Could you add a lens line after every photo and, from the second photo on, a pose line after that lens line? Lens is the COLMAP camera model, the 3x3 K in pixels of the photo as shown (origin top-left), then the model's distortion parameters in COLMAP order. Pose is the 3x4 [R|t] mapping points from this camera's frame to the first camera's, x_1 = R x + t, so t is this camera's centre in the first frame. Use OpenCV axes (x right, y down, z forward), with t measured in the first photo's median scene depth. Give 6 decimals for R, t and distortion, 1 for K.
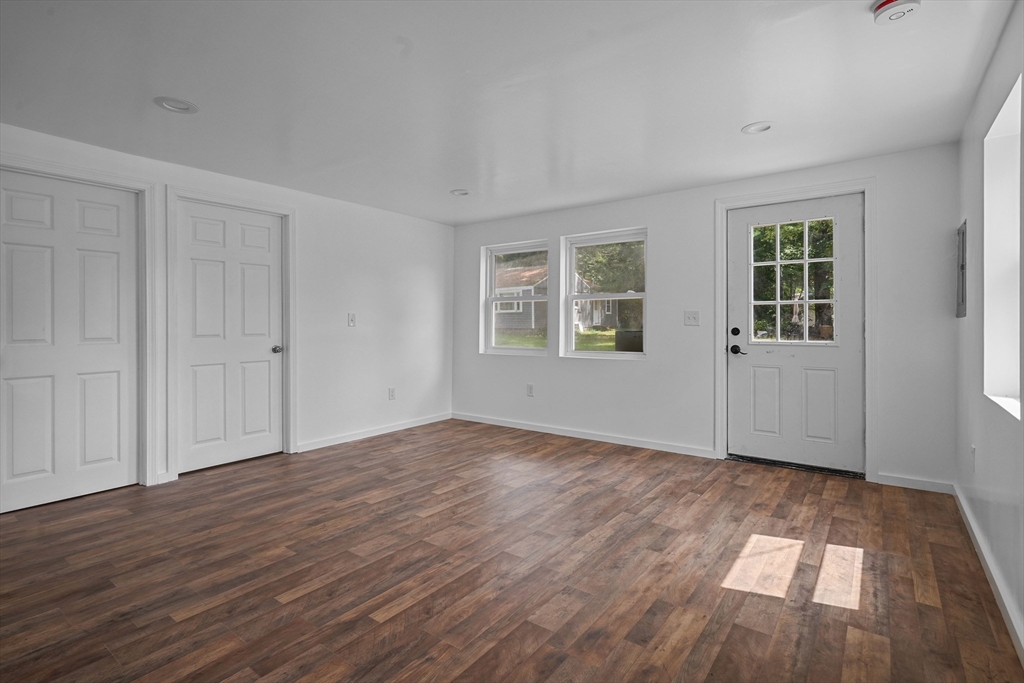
lens RADIAL K [[495.5, 0, 509.6], [0, 495.5, 321.2], [0, 0, 1]] dist [-0.004549, 0.002080]
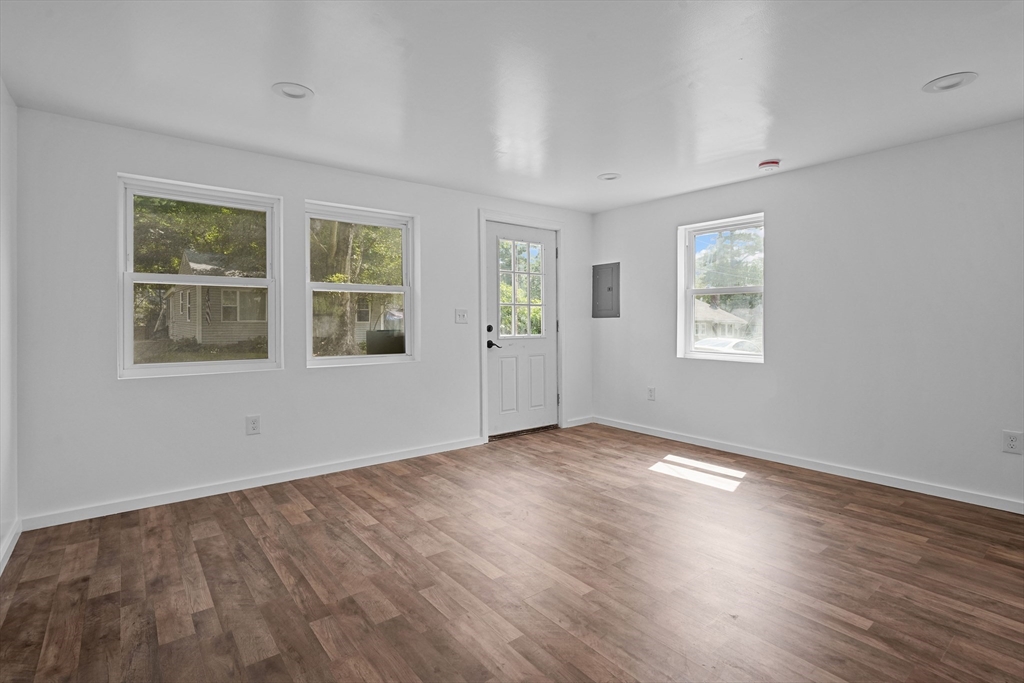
lens RADIAL K [[495.5, 0, 509.6], [0, 495.5, 321.2], [0, 0, 1]] dist [-0.004549, 0.002080]
pose [[0.248465, 0.002364, 0.968638, -0.764767], [-0.003727, 0.999992, -0.001485, 0.005947], [-0.968634, -0.003241, 0.248472, 0.797533]]
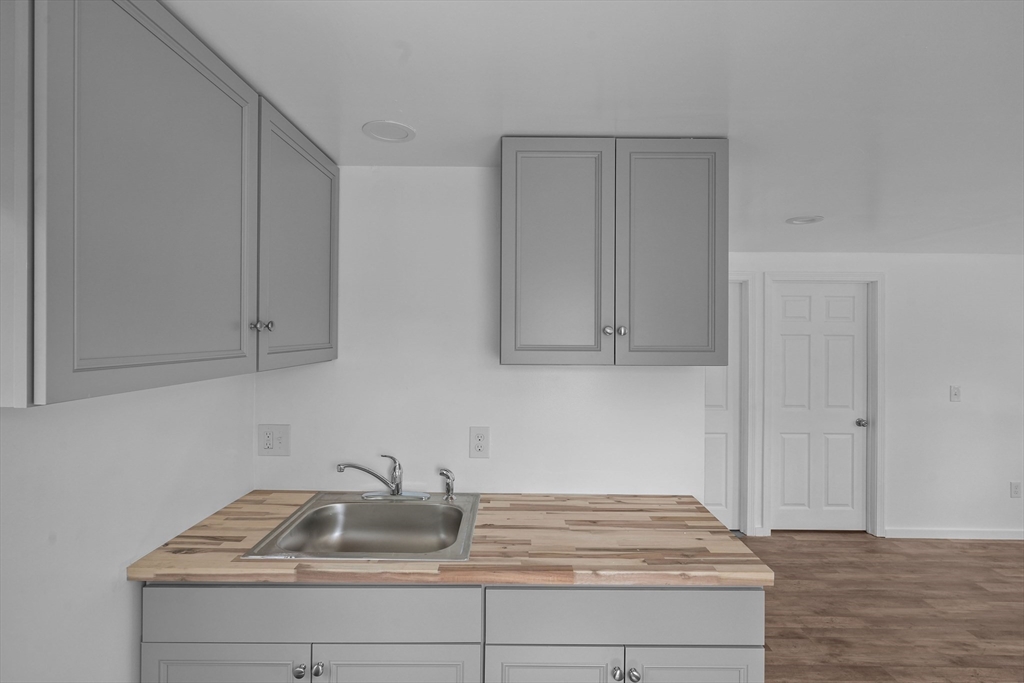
lens RADIAL K [[491.0, 0, 516.2], [0, 491.0, 332.4], [0, 0, 1]] dist [-0.001301, 0.001399]
pose [[0.599453, 0.007808, -0.800372, -0.141734], [-0.011054, 0.999938, 0.001476, -0.140884], [0.800334, 0.007962, 0.599502, -0.130392]]
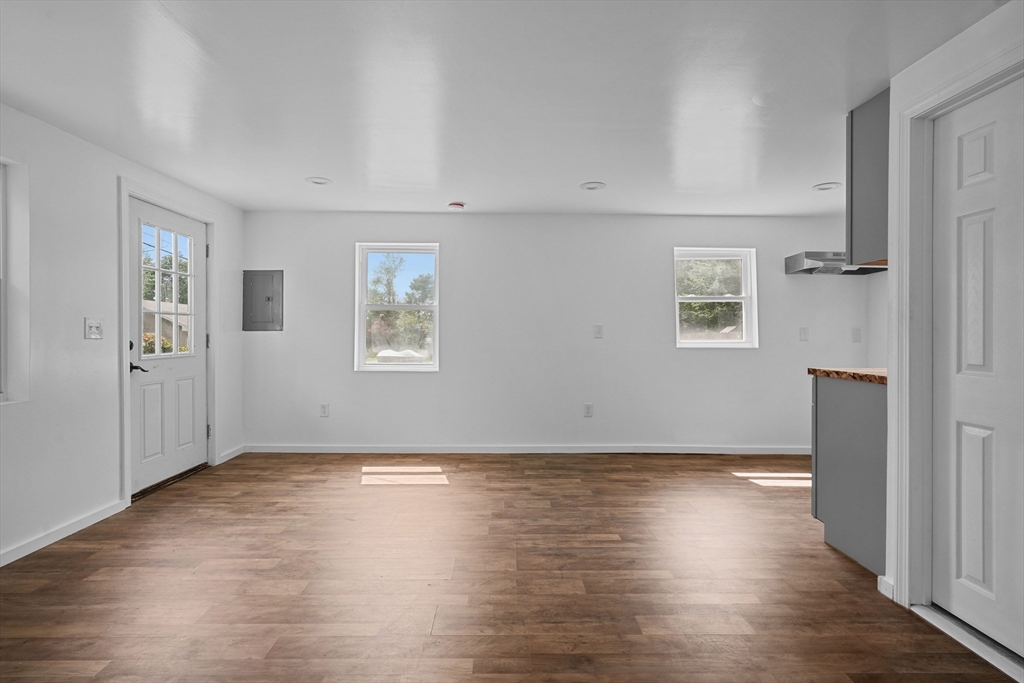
lens RADIAL K [[495.5, 0, 509.6], [0, 495.5, 321.2], [0, 0, 1]] dist [-0.004549, 0.002080]
pose [[-0.617655, 0.019768, 0.786201, -0.686905], [-0.005173, 0.999560, -0.029197, 0.001738], [-0.786432, -0.022101, -0.617281, 1.205964]]
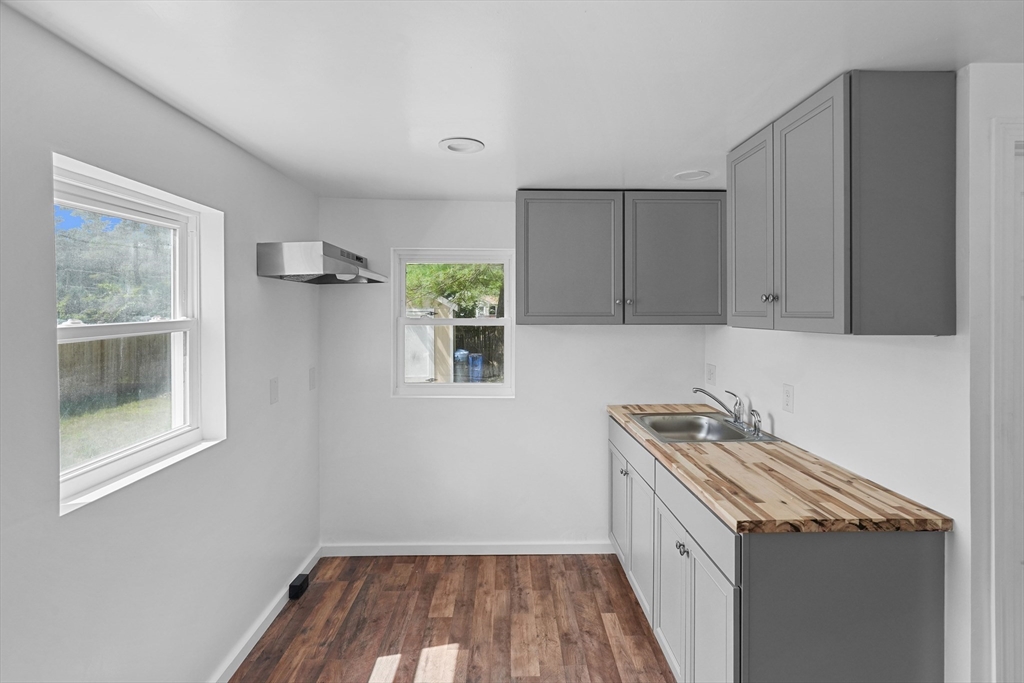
lens RADIAL K [[500.5, 0, 514.5], [0, 500.5, 308.2], [0, 0, 1]] dist [-0.002459, 0.000275]
pose [[-0.783313, 0.000815, -0.621627, 0.085109], [0.001238, 0.999999, -0.000250, -0.130438], [0.621626, -0.000965, -0.783313, 0.500835]]
